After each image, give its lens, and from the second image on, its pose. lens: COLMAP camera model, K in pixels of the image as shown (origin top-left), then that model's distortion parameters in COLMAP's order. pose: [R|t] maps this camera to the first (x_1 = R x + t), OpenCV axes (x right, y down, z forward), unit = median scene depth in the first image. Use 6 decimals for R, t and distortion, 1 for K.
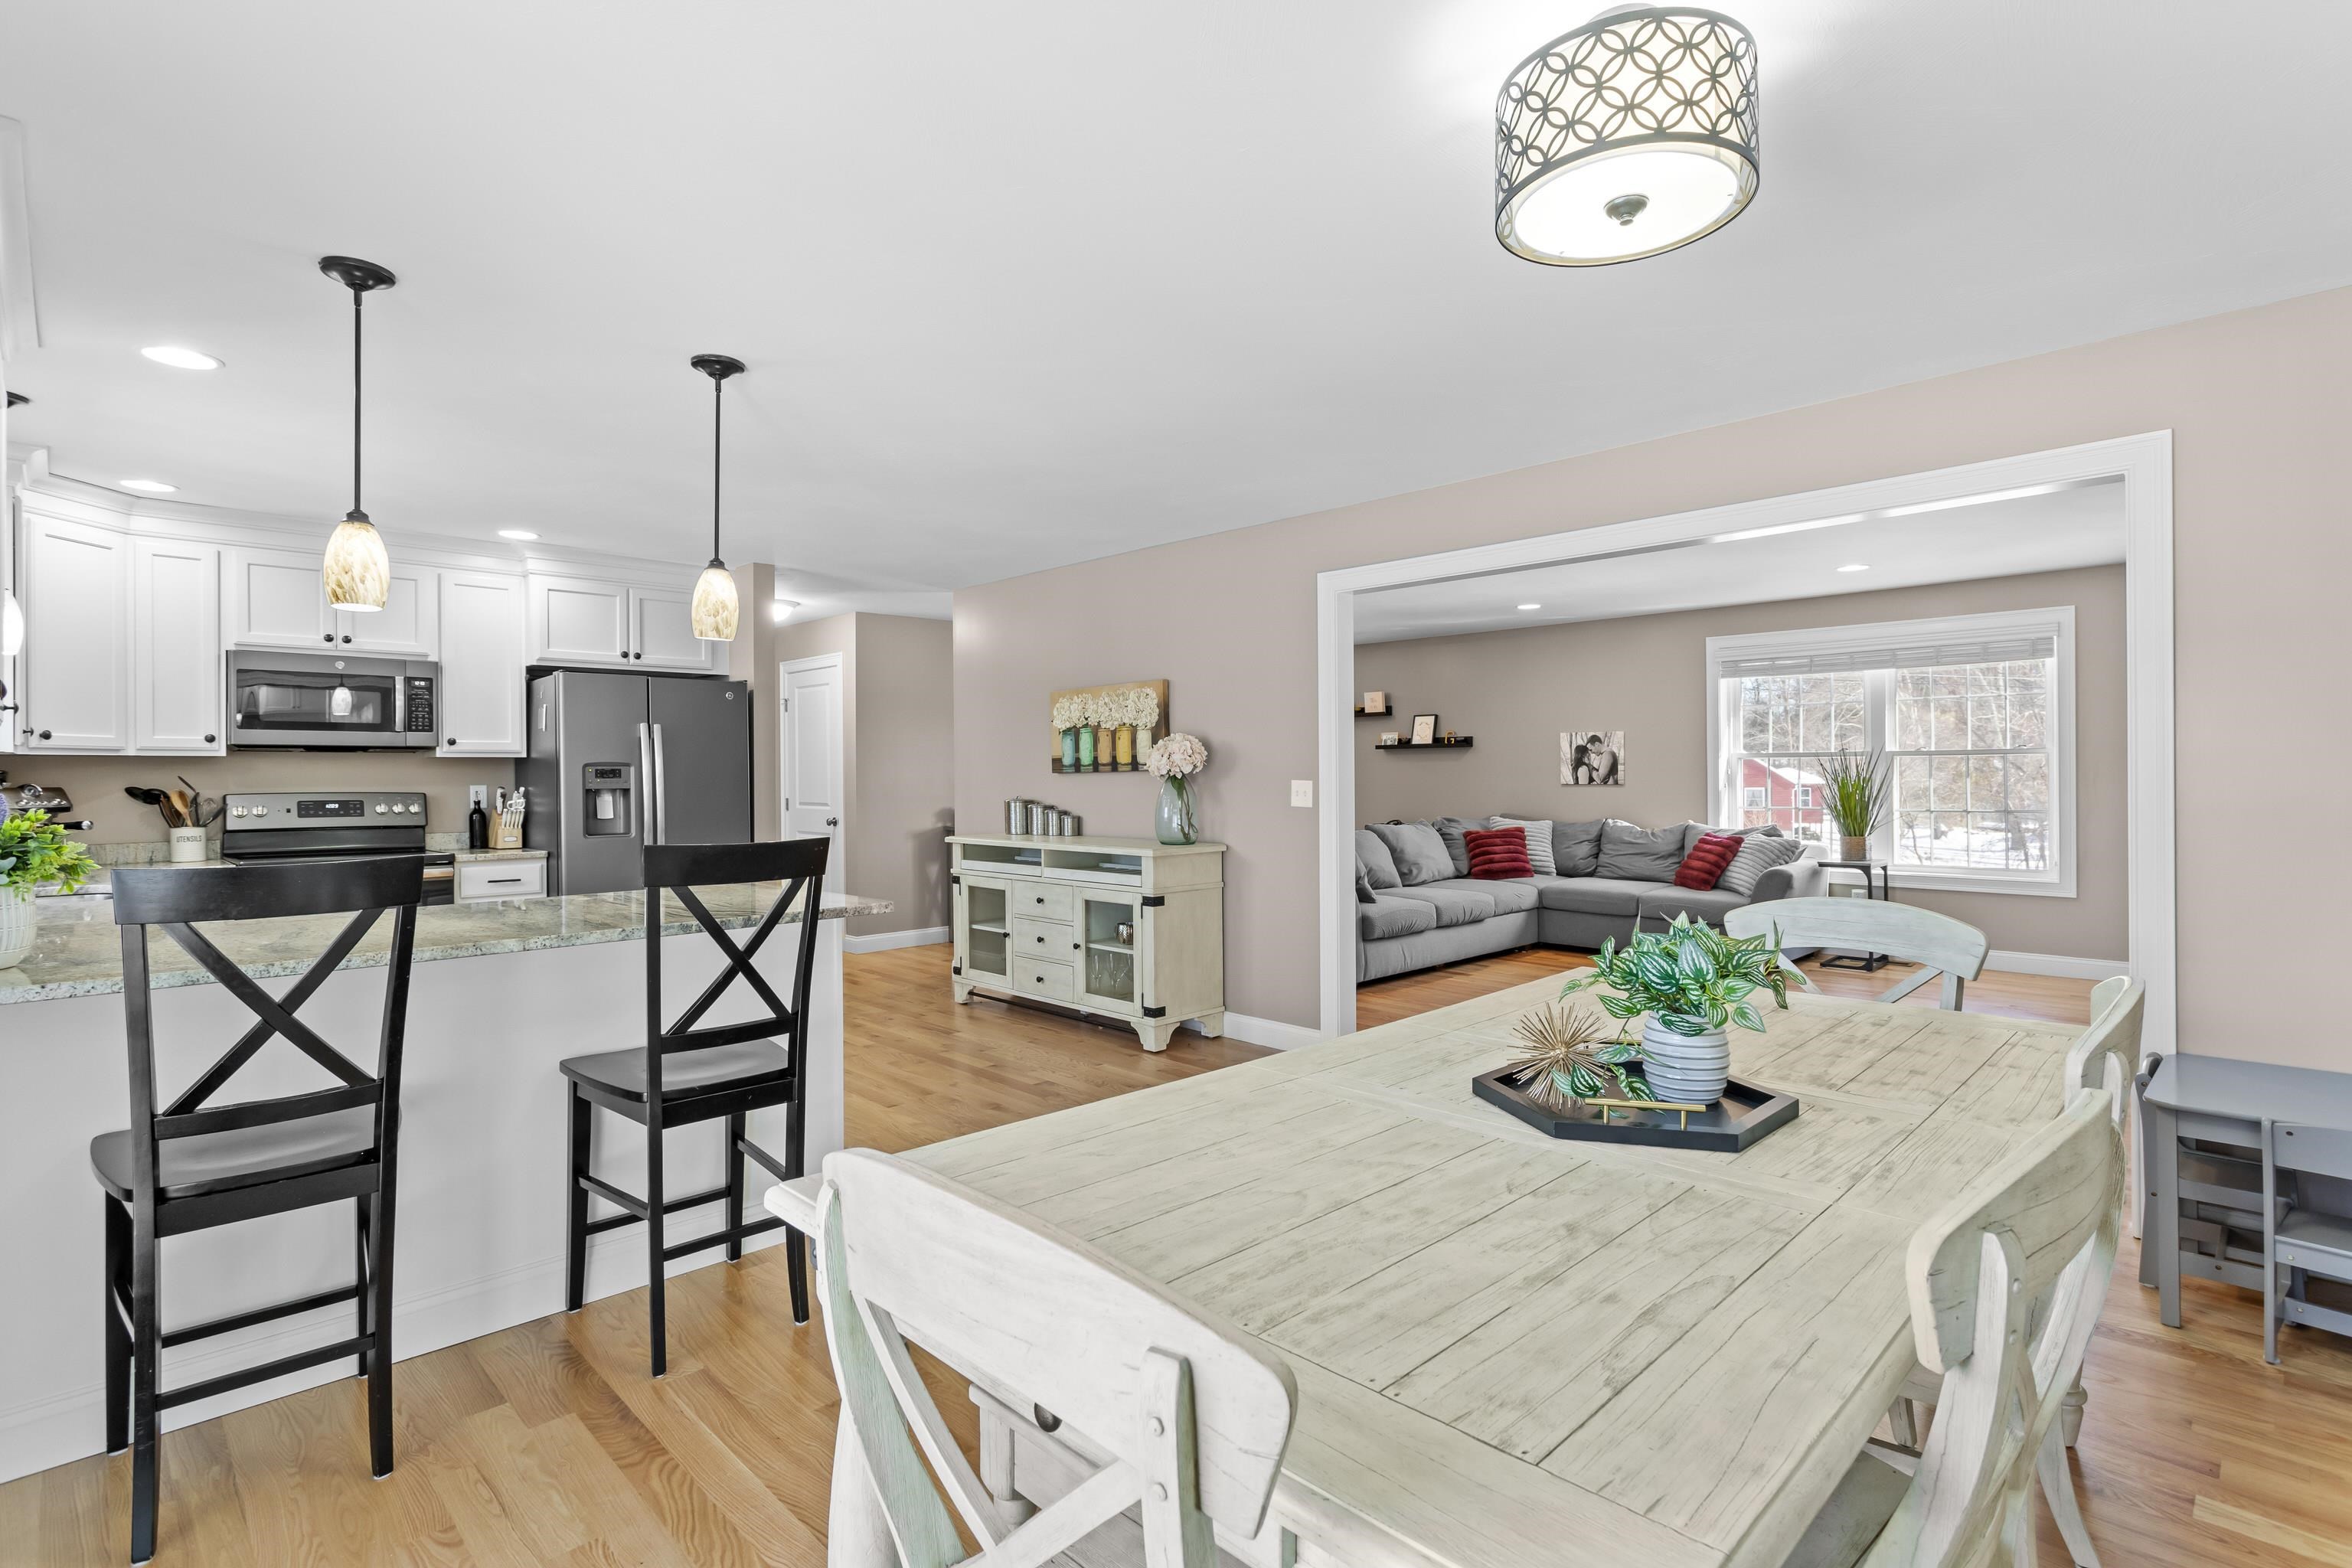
lens RADIAL K [[1115.2, 0, 1187.4], [0, 1115.2, 772.0], [0, 0, 1]] dist [-0.006212, 0.005356]
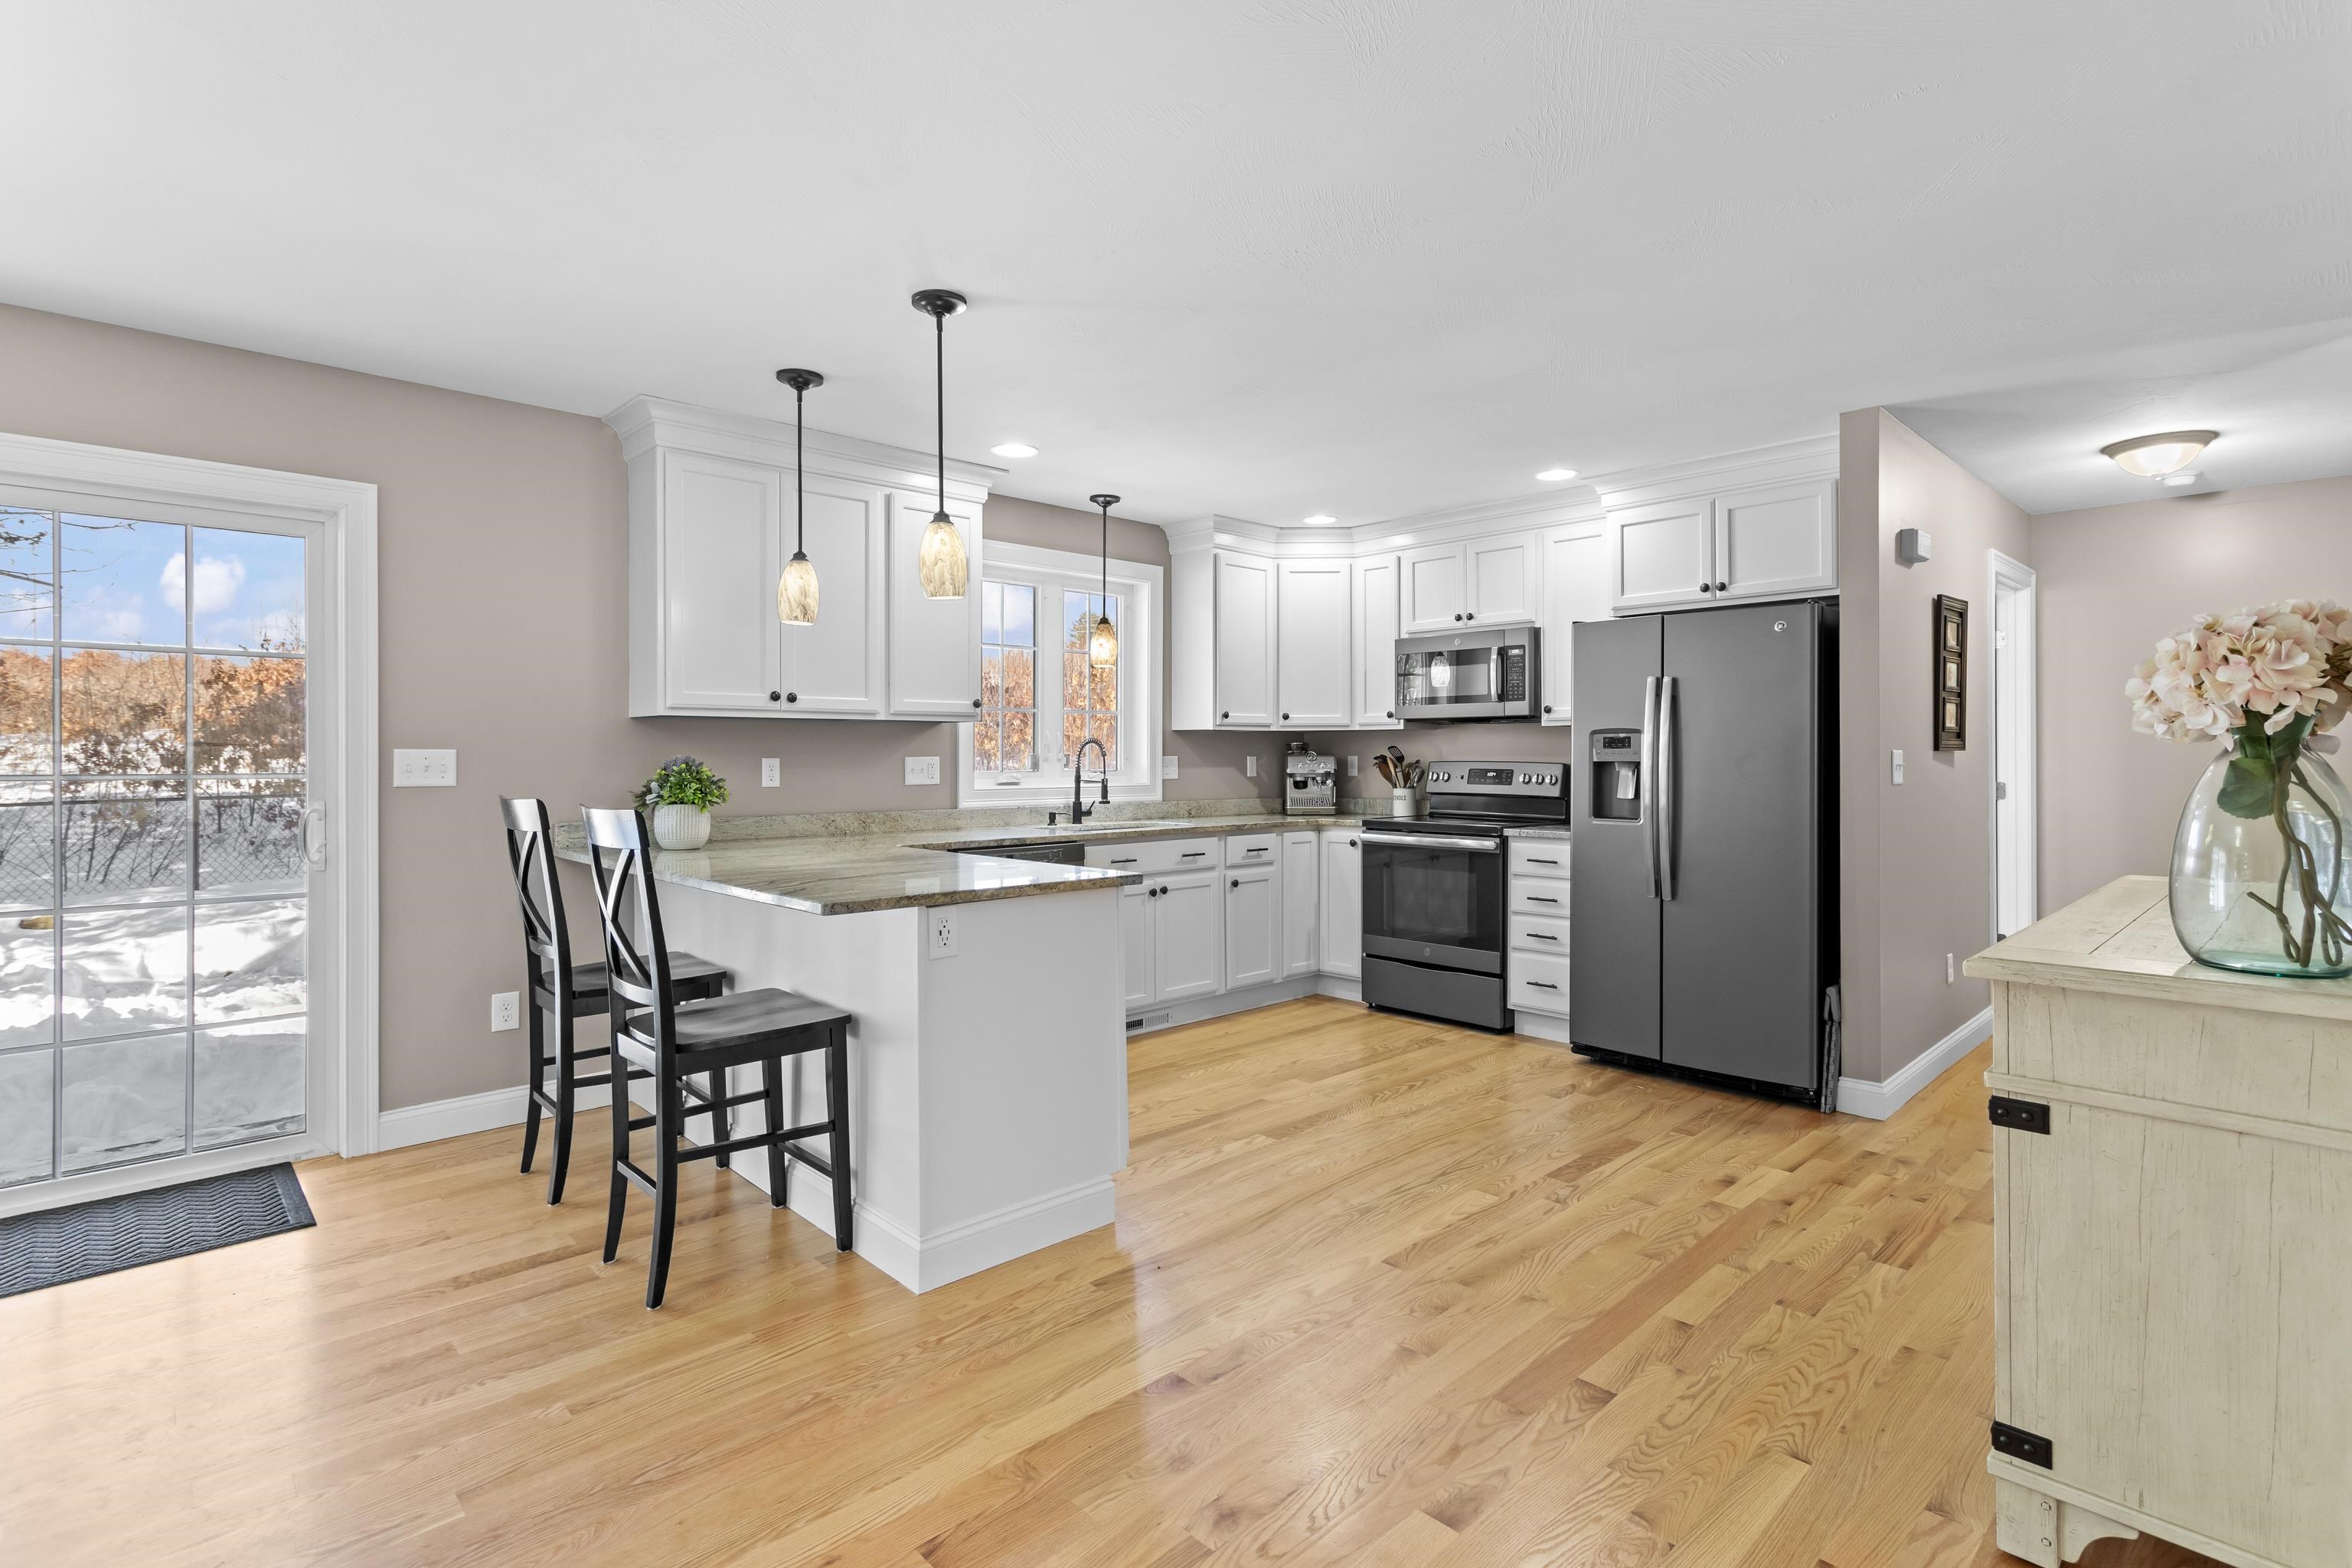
lens RADIAL K [[1115.2, 0, 1192.4], [0, 1115.2, 768.1], [0, 0, 1]] dist [-0.006212, 0.005356]
pose [[-0.016810, 0.018457, -0.999688, 0.279568], [0.003920, 0.999823, 0.018394, 0.003837], [0.999851, -0.003609, -0.016879, 0.680707]]
